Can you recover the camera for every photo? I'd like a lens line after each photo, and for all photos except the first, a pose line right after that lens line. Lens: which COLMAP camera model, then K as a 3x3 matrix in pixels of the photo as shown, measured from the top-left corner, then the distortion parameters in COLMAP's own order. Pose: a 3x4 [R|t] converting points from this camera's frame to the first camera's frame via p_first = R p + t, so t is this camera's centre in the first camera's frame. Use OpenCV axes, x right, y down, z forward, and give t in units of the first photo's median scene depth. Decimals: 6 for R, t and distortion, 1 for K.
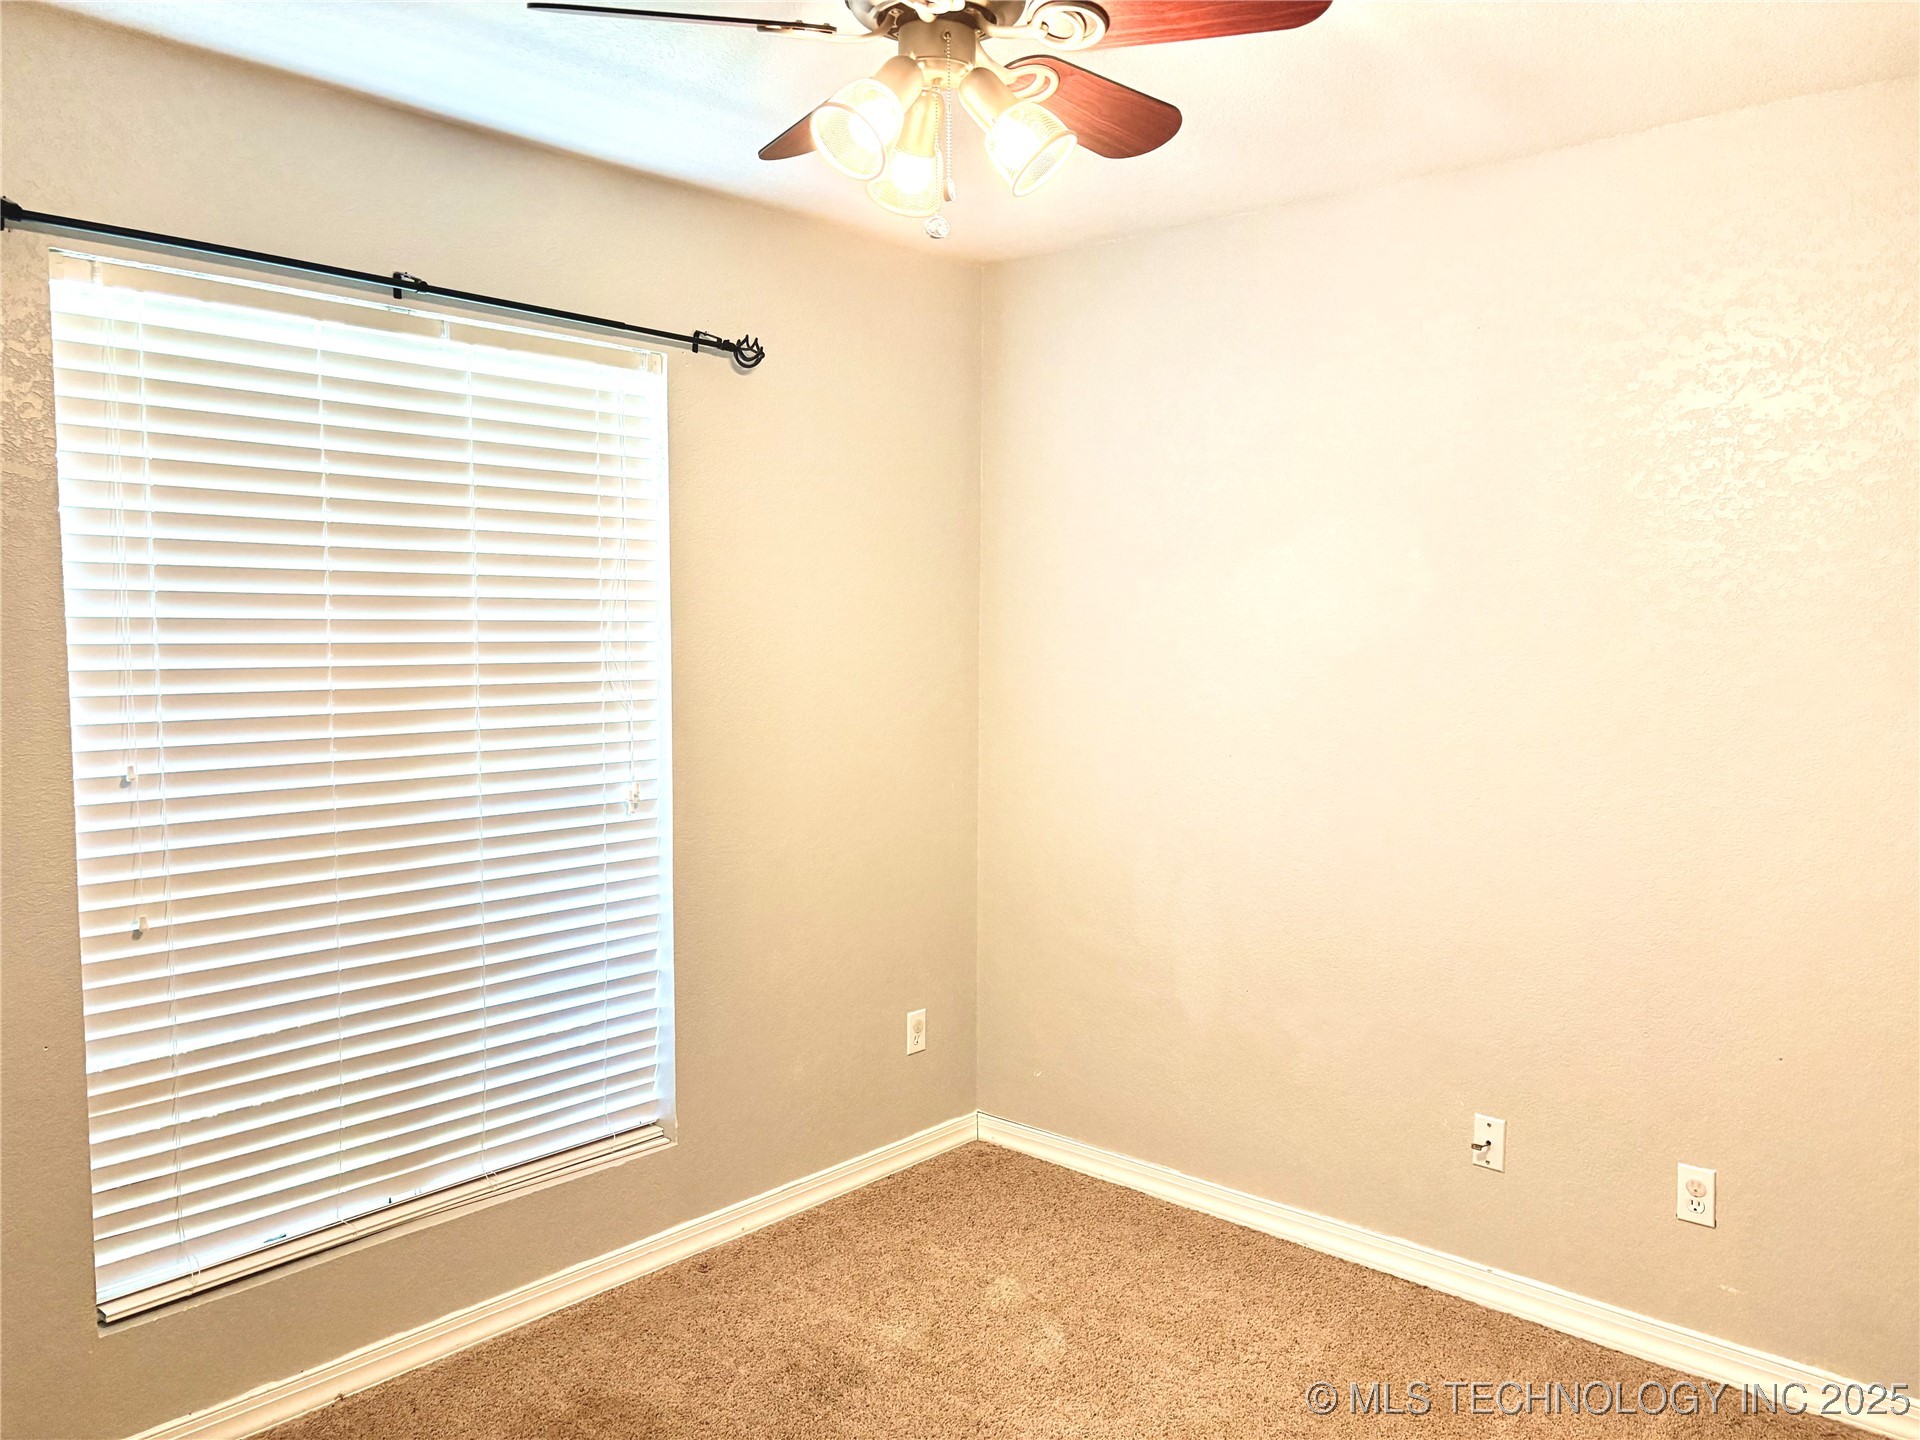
lens RADIAL K [[1479.8, 0, 1020.8], [0, 1479.8, 726.0], [0, 0, 1]] dist [0.054376, -0.008653]
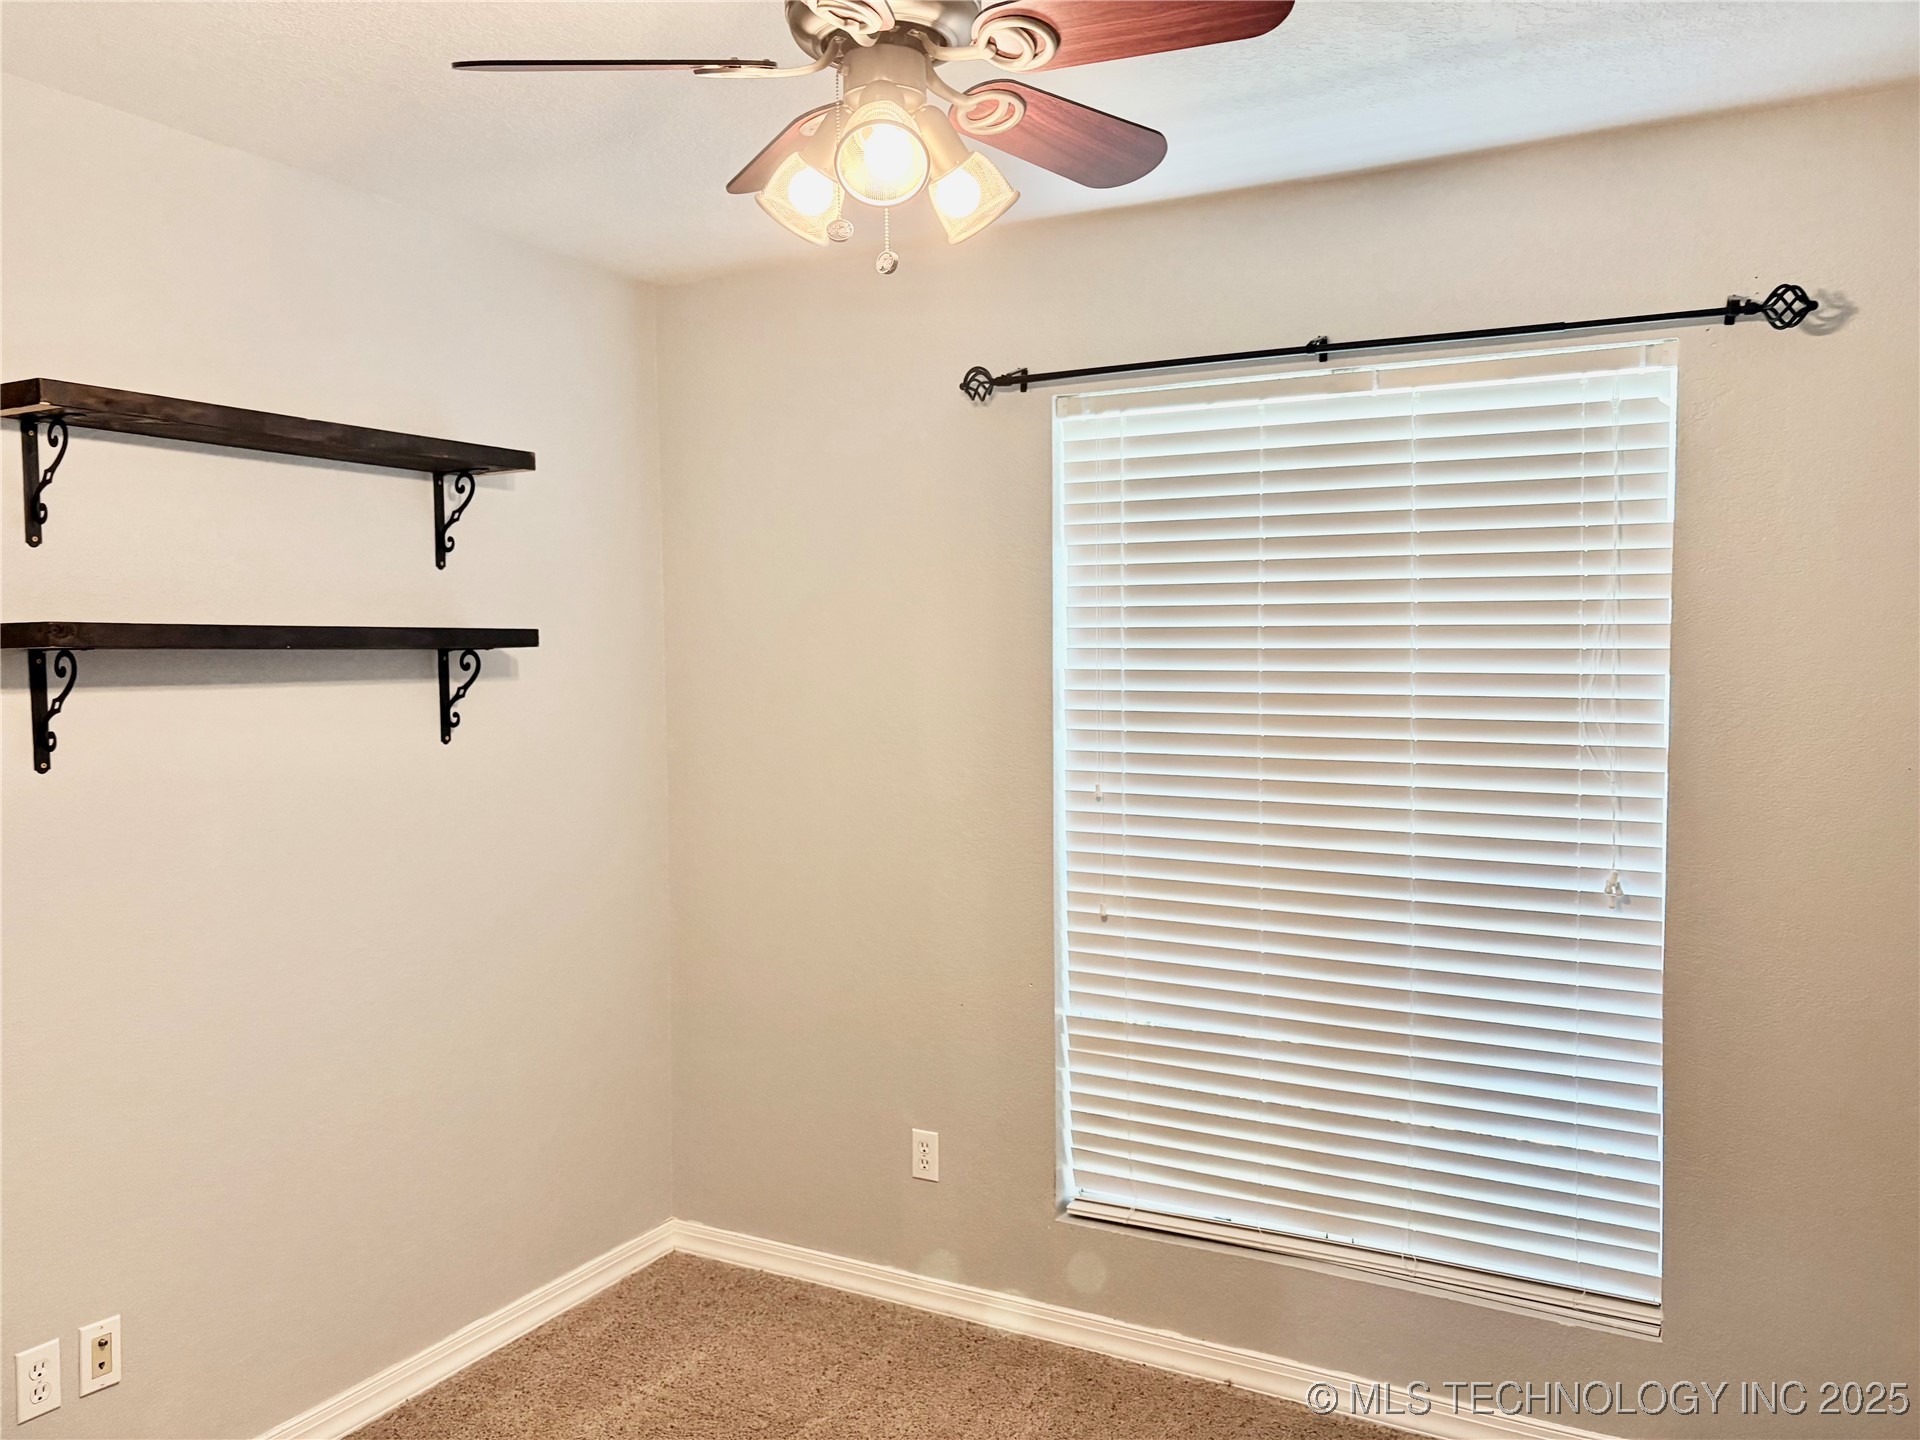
lens RADIAL K [[1455.5, 0, 960.0], [0, 1455.5, 720.0], [0, 0, 1]] dist [0.065906, -0.071978]
pose [[0.224840, 0.049422, -0.973141, 0.515558], [-0.070497, 0.996921, 0.034341, -0.056275], [0.971842, 0.060882, 0.227632, 0.537227]]
